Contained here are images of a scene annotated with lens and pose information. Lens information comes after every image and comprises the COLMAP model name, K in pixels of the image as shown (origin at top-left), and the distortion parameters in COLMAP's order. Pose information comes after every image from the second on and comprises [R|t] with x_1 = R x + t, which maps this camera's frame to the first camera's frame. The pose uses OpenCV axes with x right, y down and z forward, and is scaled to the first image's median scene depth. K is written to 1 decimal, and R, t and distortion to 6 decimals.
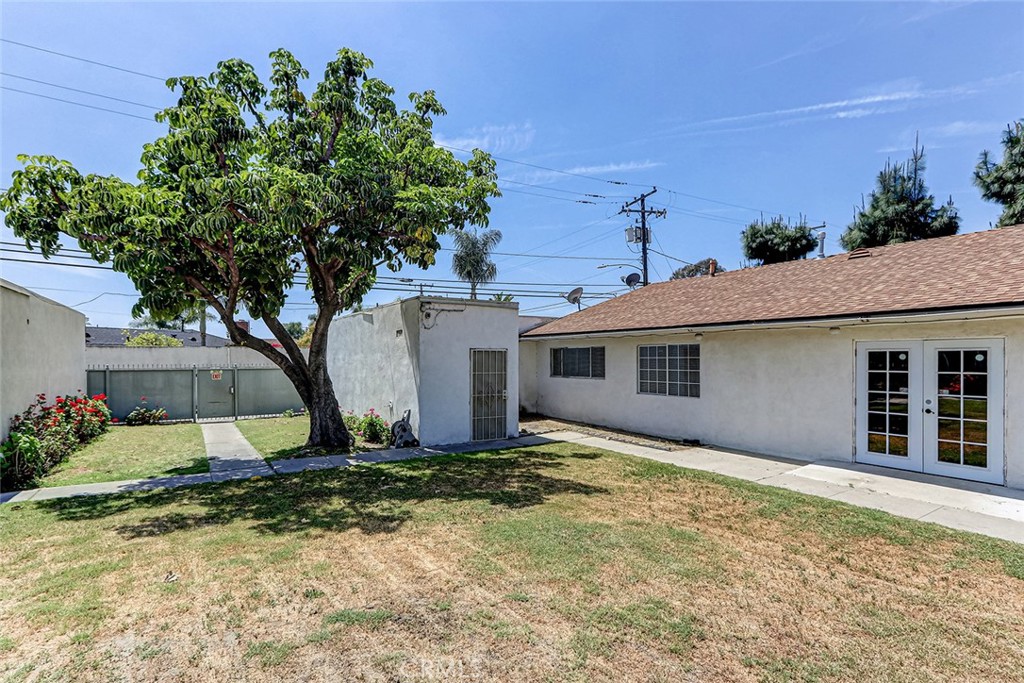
lens RADIAL K [[520.2, 0, 514.9], [0, 520.2, 351.1], [0, 0, 1]] dist [-0.000128, -0.001579]
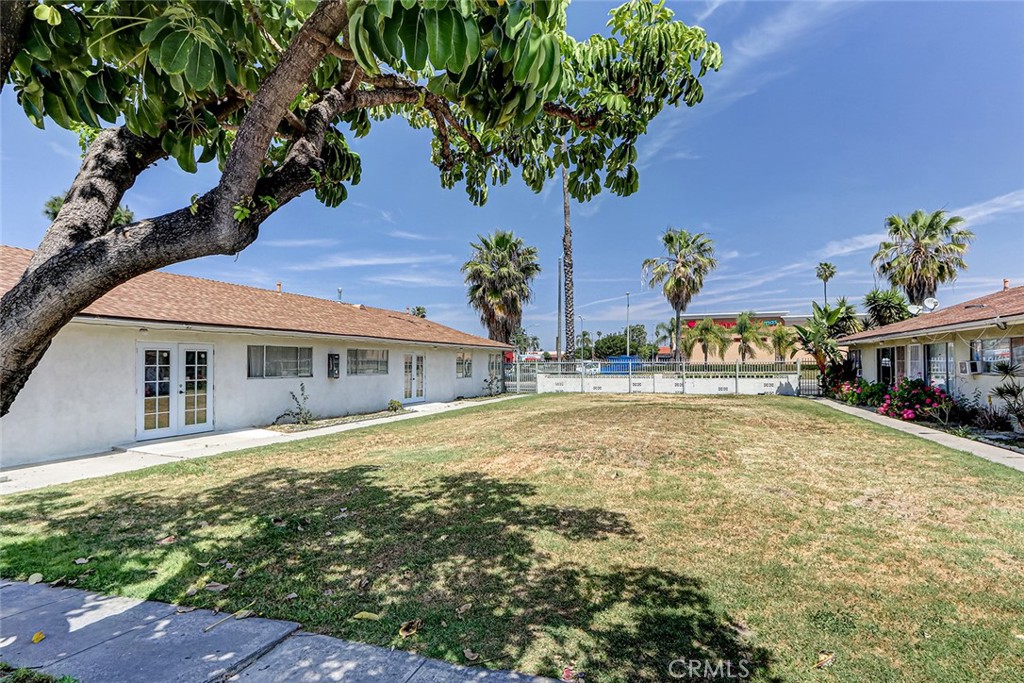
lens RADIAL K [[521.6, 0, 500.9], [0, 521.6, 347.7], [0, 0, 1]] dist [0.003913, 0.000085]
pose [[-0.599568, 0.026796, 0.799875, -0.585108], [-0.007253, 0.999216, -0.038911, 0.026374], [-0.800291, -0.029132, -0.598904, 0.741517]]
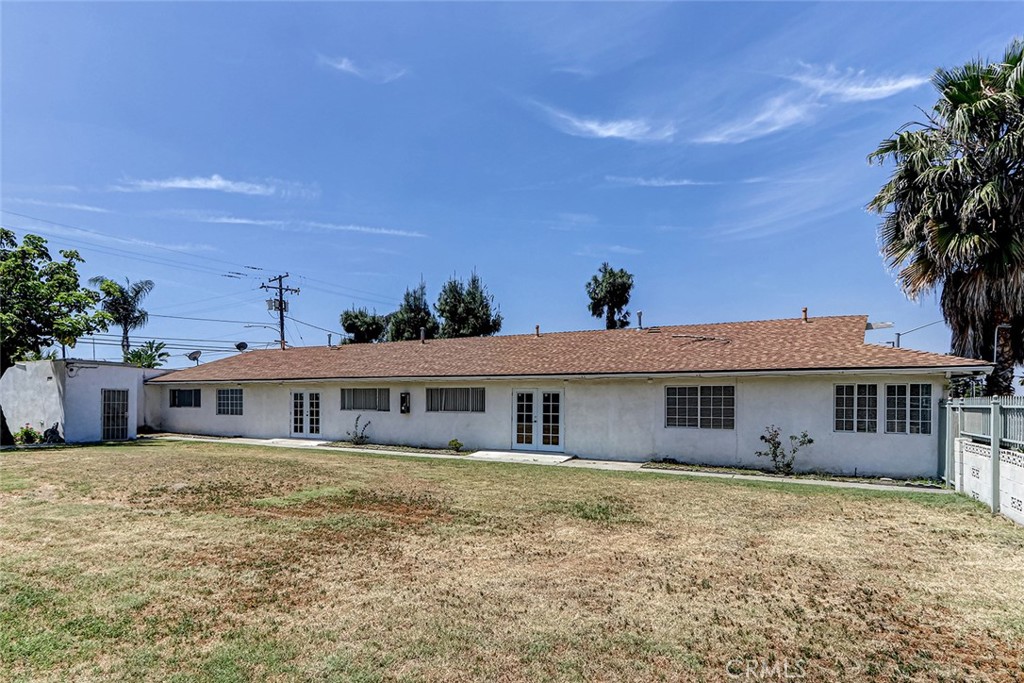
lens RADIAL K [[520.2, 0, 520.4], [0, 520.2, 399.3], [0, 0, 1]] dist [-0.000128, -0.001579]
pose [[0.852928, 0.009293, 0.521945, 0.201403], [-0.015177, 0.999860, 0.006998, -0.003364], [-0.521807, -0.013890, 0.852950, -1.229920]]
